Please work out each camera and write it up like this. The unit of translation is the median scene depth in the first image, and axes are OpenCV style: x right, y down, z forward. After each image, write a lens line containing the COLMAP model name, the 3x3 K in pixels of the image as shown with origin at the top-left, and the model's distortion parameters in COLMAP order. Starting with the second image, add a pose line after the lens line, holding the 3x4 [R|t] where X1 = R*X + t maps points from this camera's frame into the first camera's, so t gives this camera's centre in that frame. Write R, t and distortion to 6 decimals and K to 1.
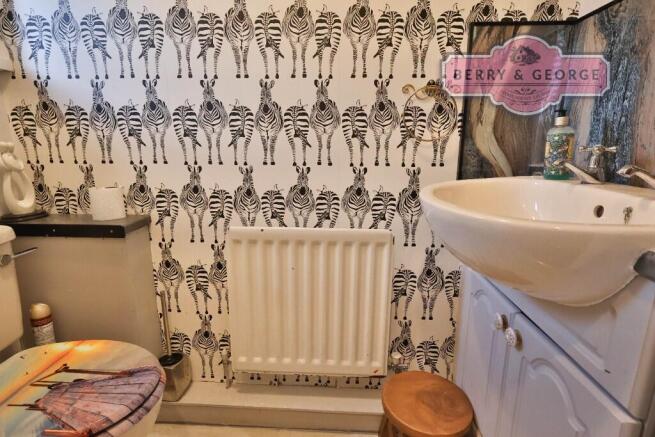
lens RADIAL K [[339.6, 0, 327.1], [0, 339.6, 217.5], [0, 0, 1]] dist [-0.006634, -0.001164]
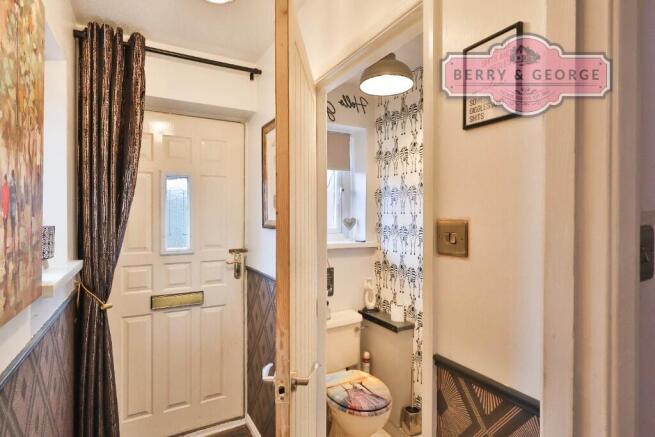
lens RADIAL K [[339.6, 0, 326.3], [0, 339.6, 217.5], [0, 0, 1]] dist [-0.006634, -0.001164]
pose [[0.521050, -0.002688, -0.853522, 0.883686], [-0.193959, 0.973460, -0.121472, -0.273137], [0.831196, 0.228842, 0.506700, -0.530092]]
